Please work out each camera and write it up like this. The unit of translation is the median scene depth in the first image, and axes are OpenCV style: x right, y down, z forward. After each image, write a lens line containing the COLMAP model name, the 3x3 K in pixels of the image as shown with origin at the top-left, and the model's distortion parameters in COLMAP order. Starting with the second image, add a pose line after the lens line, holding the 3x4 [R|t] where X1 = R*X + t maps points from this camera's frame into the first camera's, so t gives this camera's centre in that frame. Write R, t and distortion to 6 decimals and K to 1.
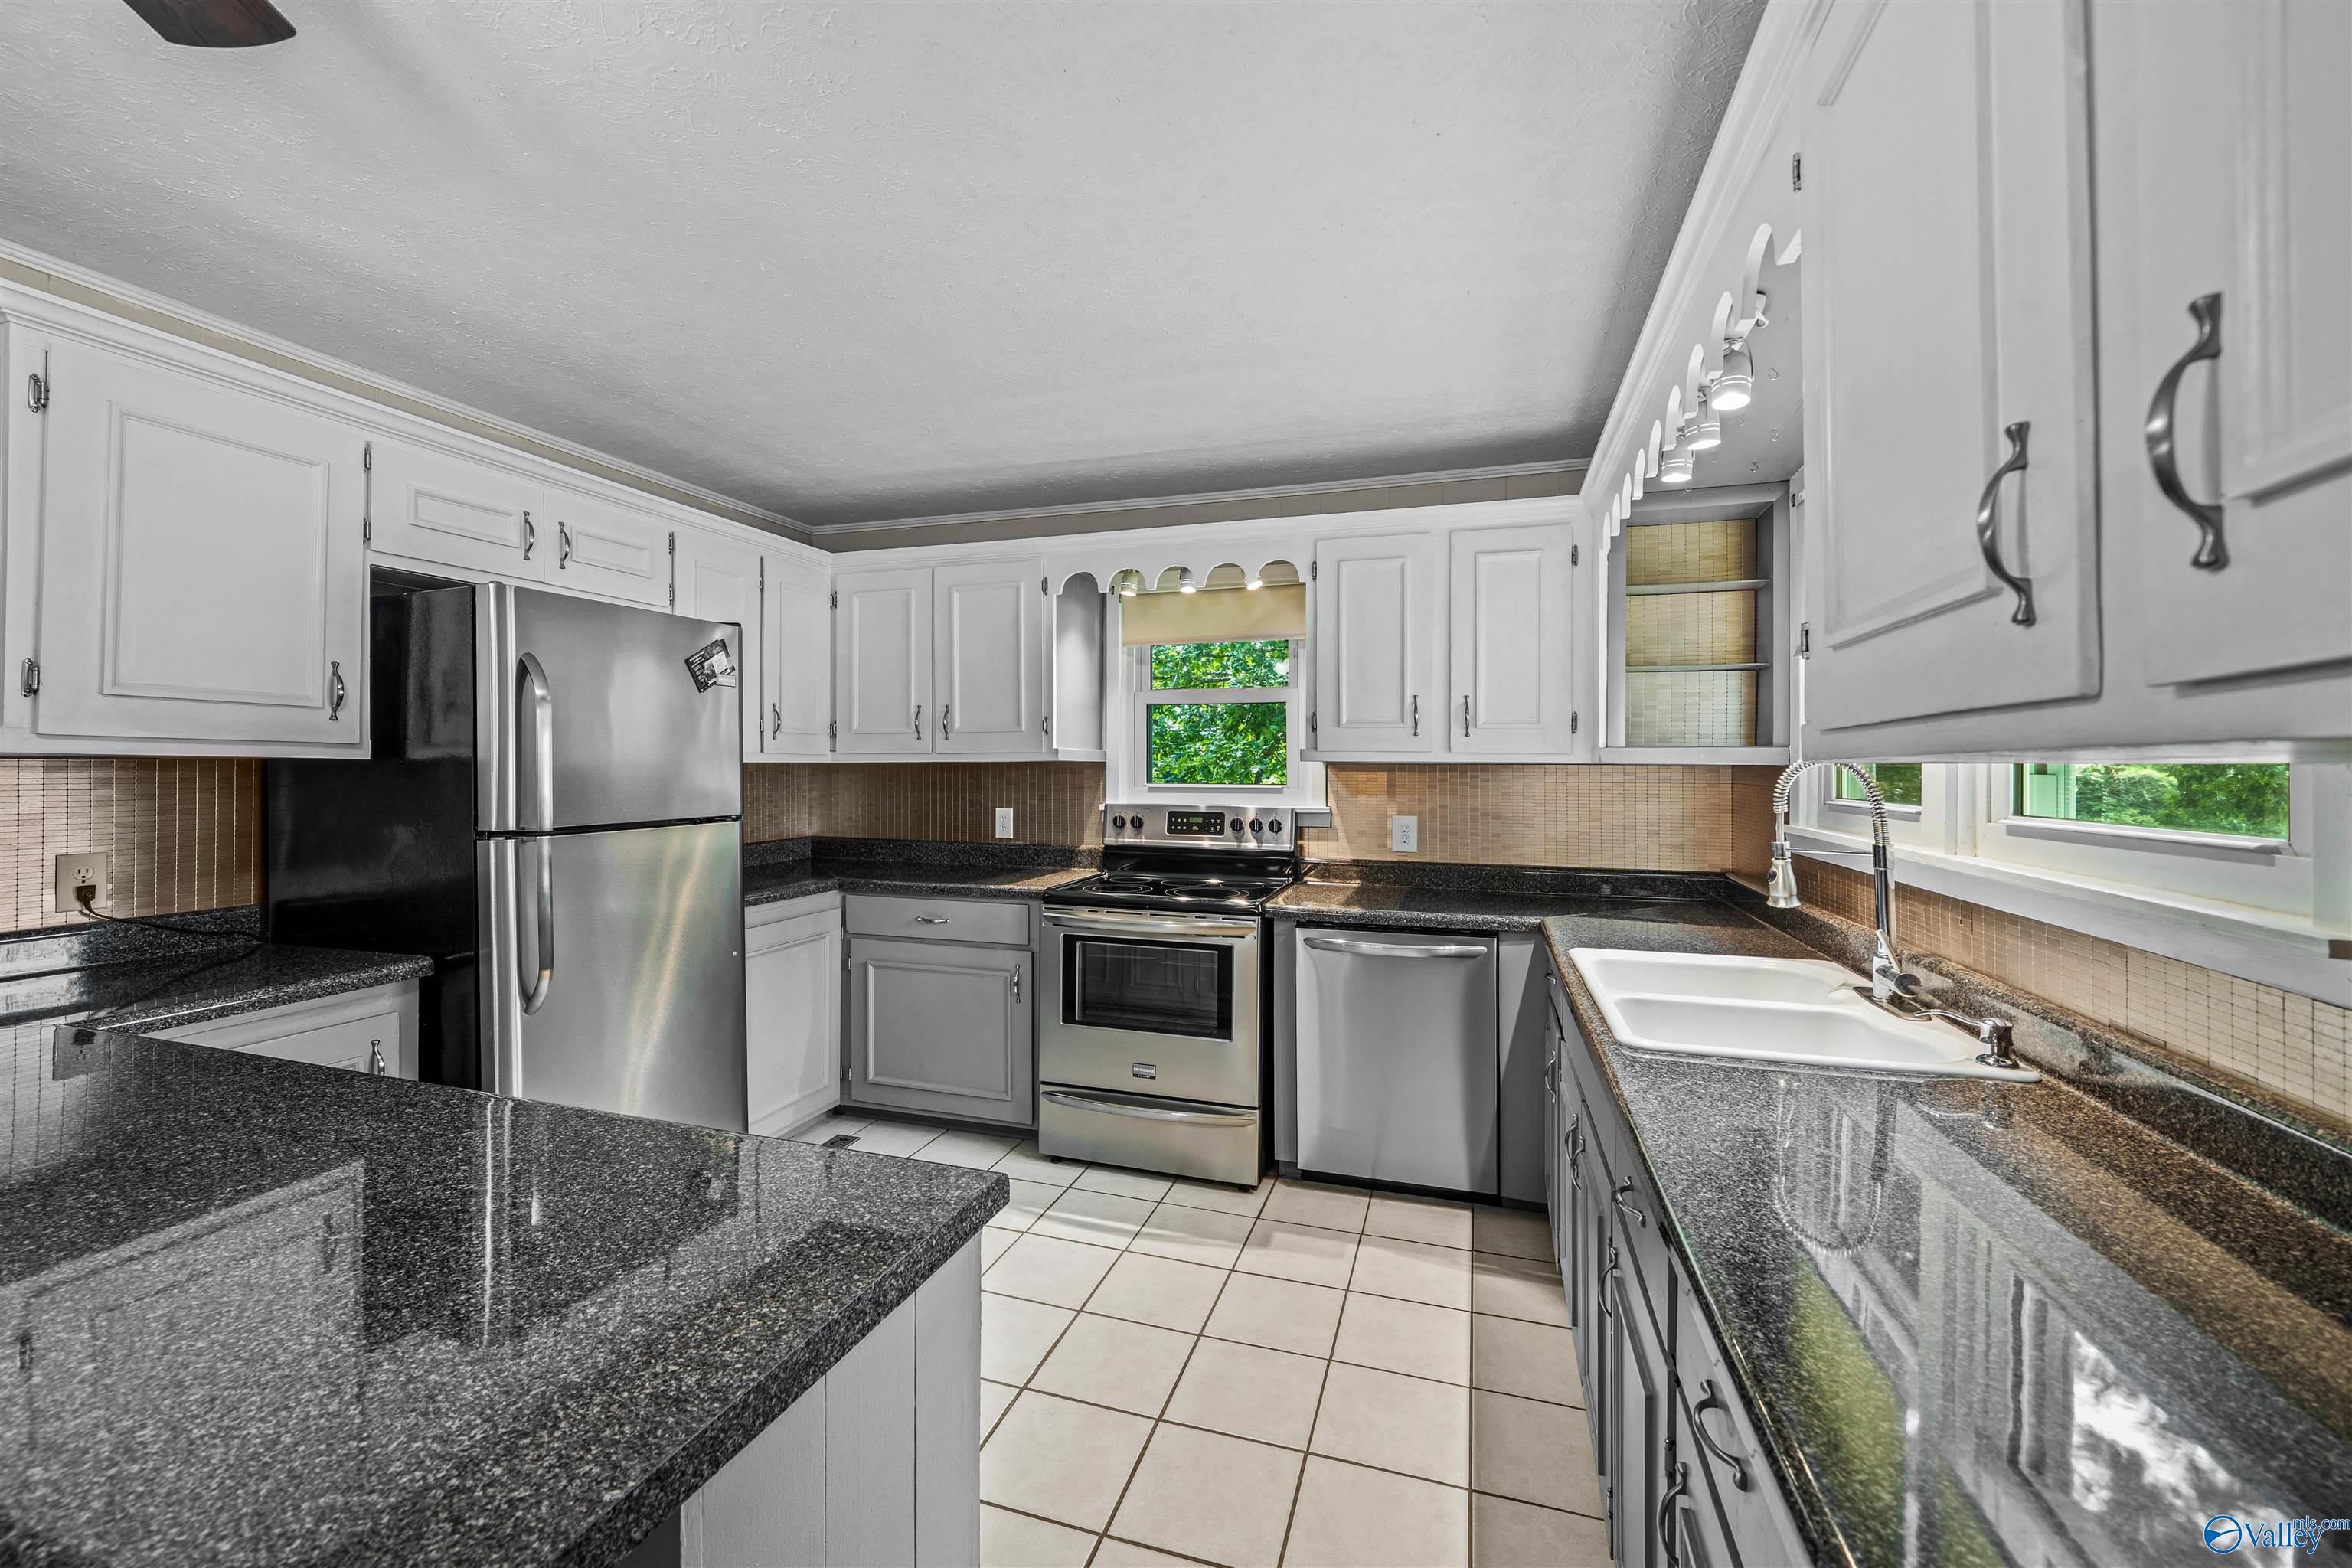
lens RADIAL K [[936.5, 0, 1181.4], [0, 936.5, 769.5], [0, 0, 1]] dist [0.000418, 0.000060]
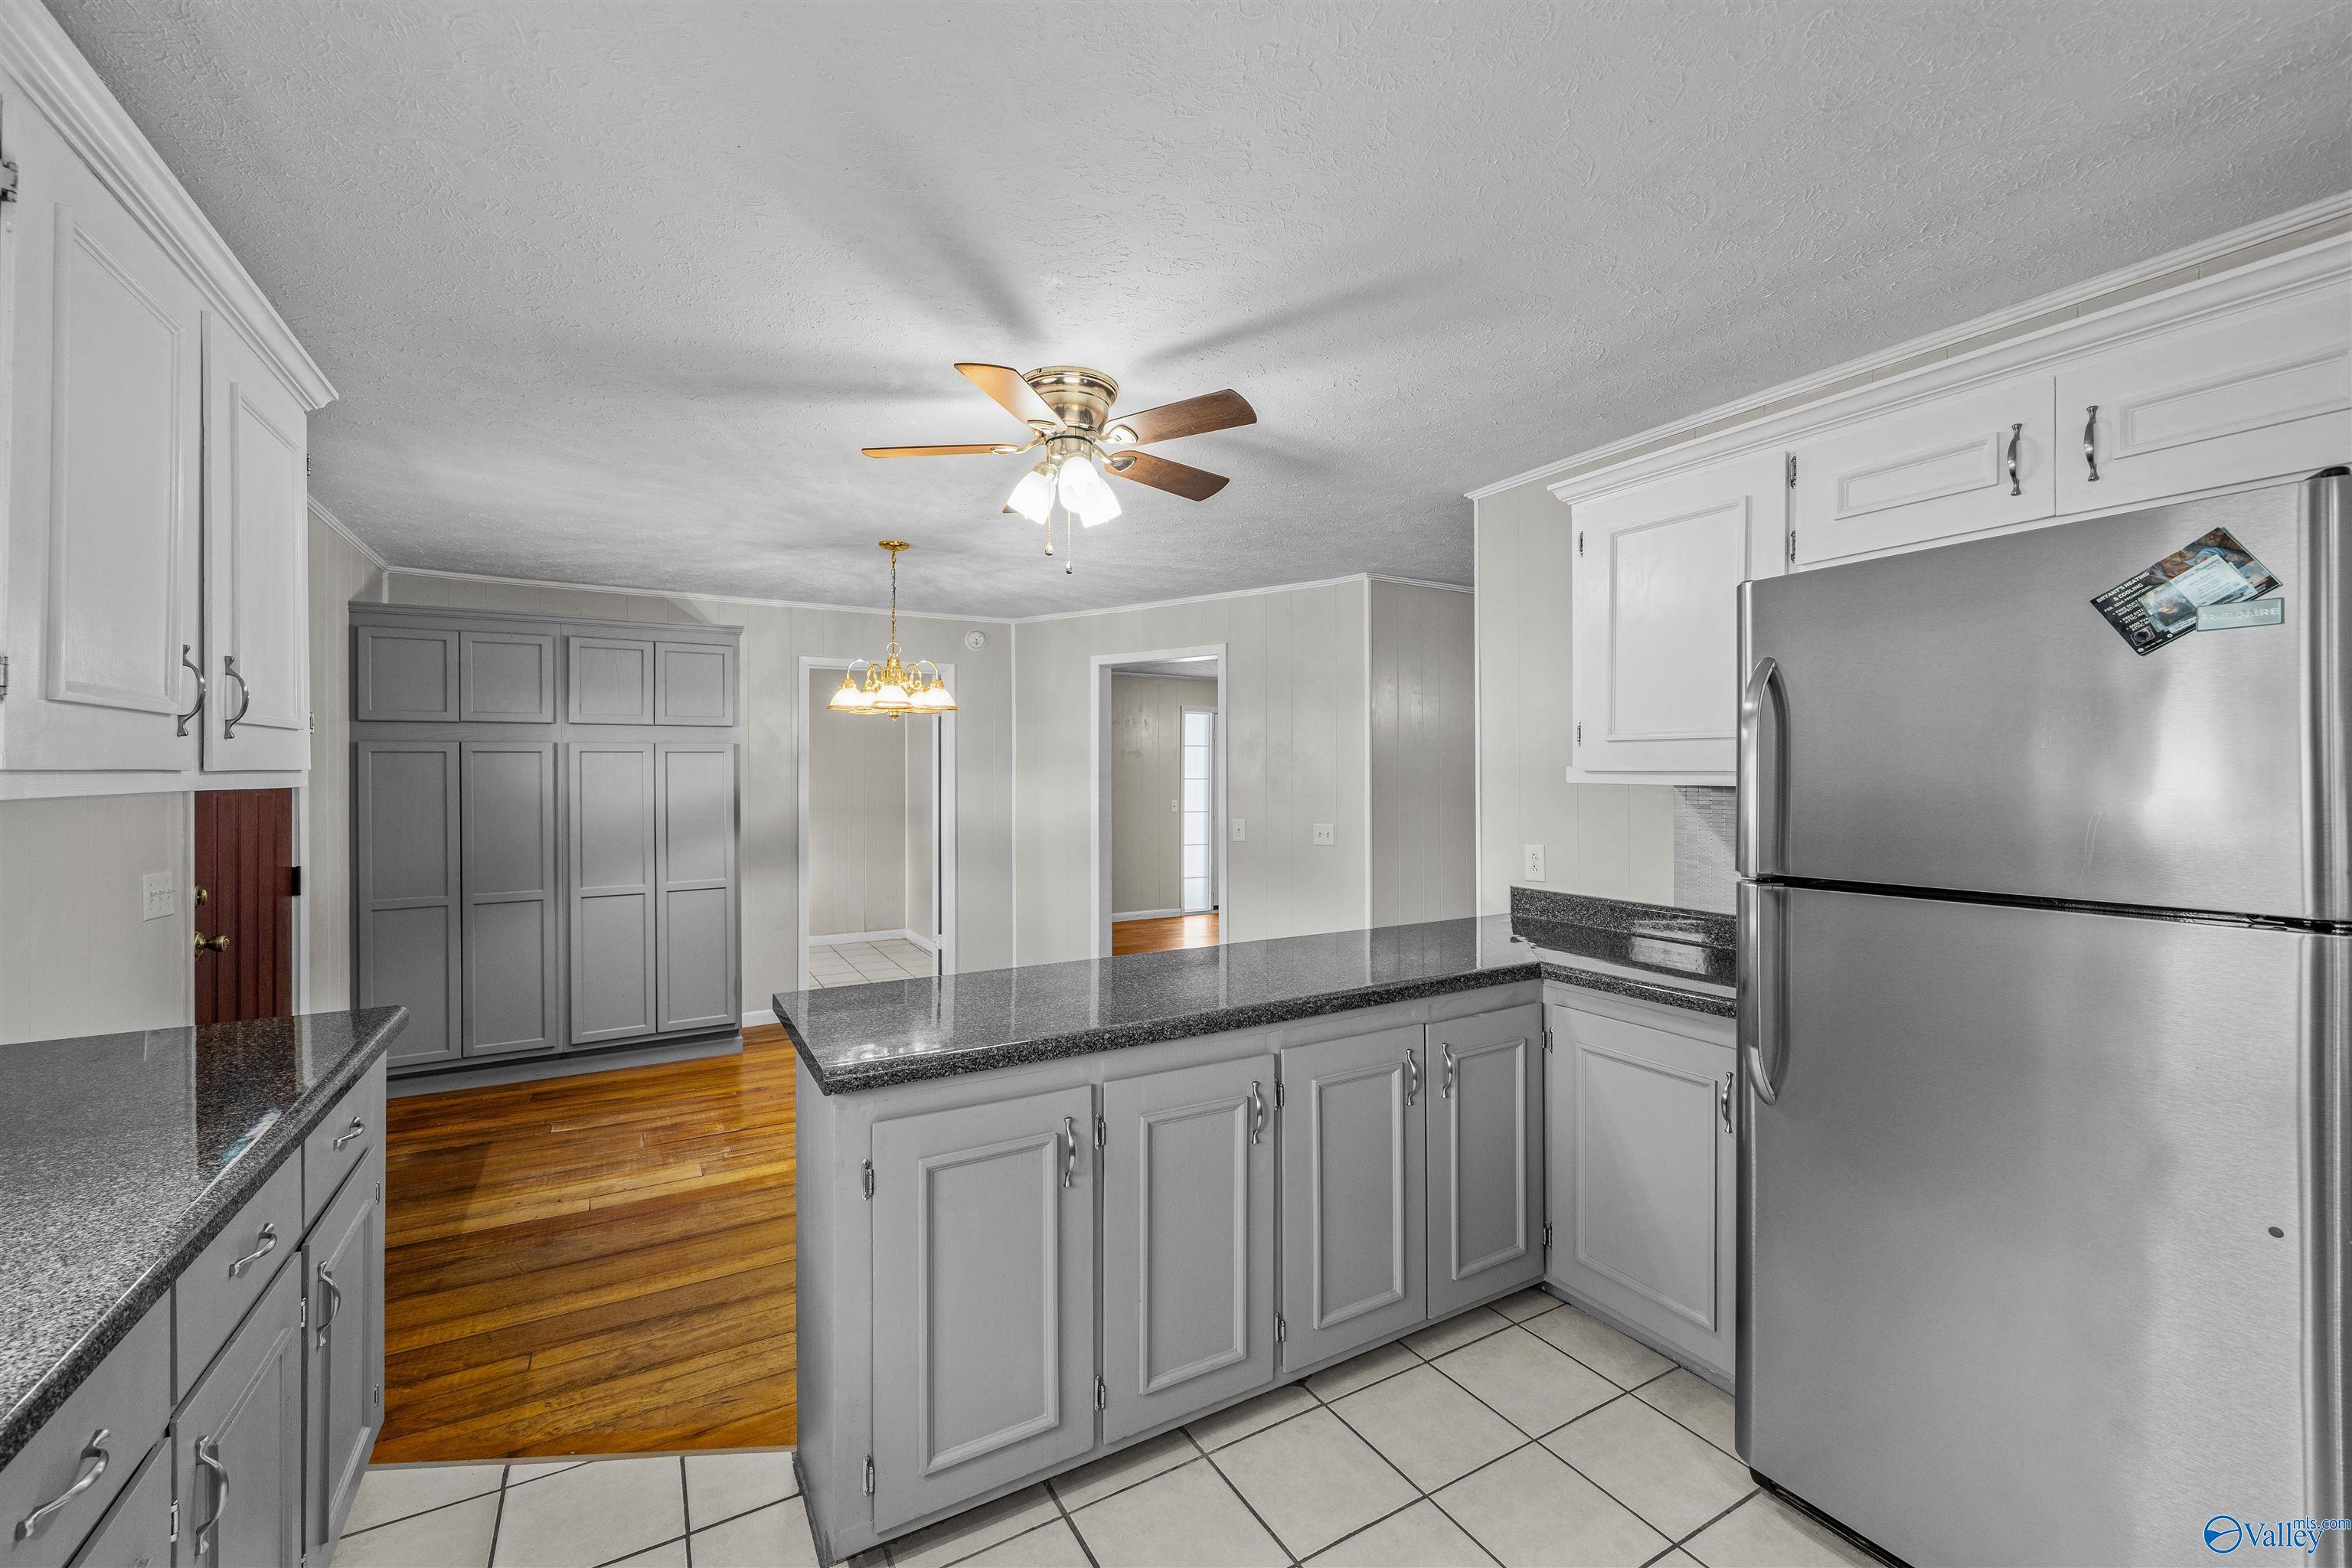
lens RADIAL K [[936.5, 0, 1170.4], [0, 936.5, 778.5], [0, 0, 1]] dist [0.000418, 0.000060]
pose [[-0.674630, 0.002447, -0.738152, 0.109520], [0.001800, 0.999997, 0.001669, -0.009610], [0.738154, -0.000202, -0.674632, 0.499436]]
